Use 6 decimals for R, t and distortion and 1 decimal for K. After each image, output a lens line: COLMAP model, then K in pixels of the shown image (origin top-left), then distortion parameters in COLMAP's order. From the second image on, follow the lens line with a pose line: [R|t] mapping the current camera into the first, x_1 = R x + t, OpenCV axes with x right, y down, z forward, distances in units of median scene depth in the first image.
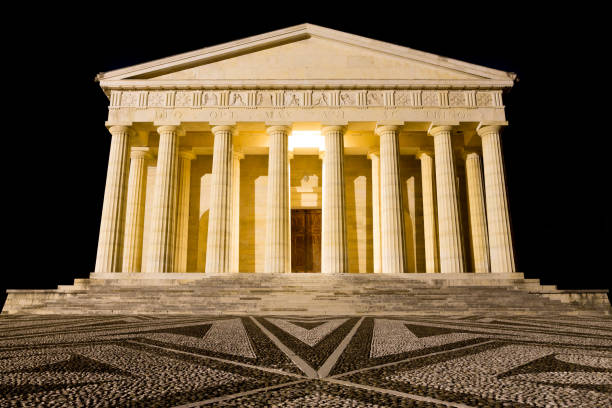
lens RADIAL K [[533.8, 0, 306.0], [0, 533.8, 204.0], [0, 0, 1]] dist [-0.032927, 0.005142]
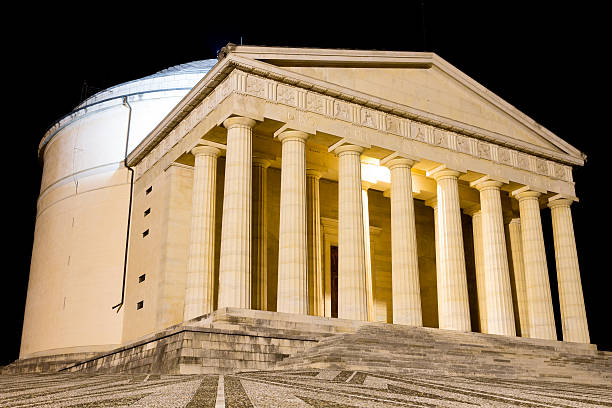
lens RADIAL K [[696.2, 0, 306.0], [0, 696.2, 204.0], [0, 0, 1]] dist [-0.007576, 0.014064]
pose [[0.852161, 0.167261, 0.495827, -0.775557], [-0.165839, 0.985020, -0.047262, 0.010859], [-0.496305, -0.041953, 0.867134, 0.066950]]
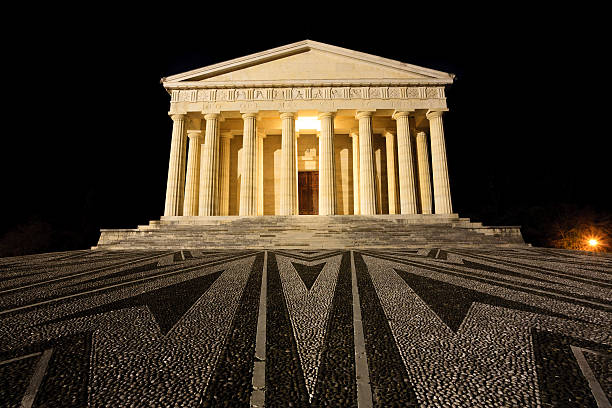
lens RADIAL K [[328.0, 0, 306.0], [0, 328.0, 204.0], [0, 0, 1]] dist [-0.032343, 0.002077]
pose [[0.999920, -0.008875, -0.009002, 0.001635], [0.009780, 0.994320, 0.105979, 0.003918], [0.008011, -0.106059, 0.994328, 0.099259]]
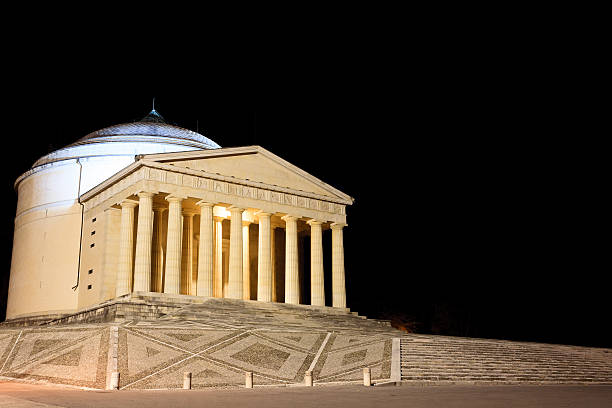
lens RADIAL K [[696.2, 0, 306.0], [0, 696.2, 204.0], [0, 0, 1]] dist [-0.007576, 0.014064]
pose [[0.793888, 0.149300, 0.589450, -1.172825], [-0.174879, 0.984493, -0.013827, -0.167948], [-0.582373, -0.092105, 0.807687, -0.860742]]
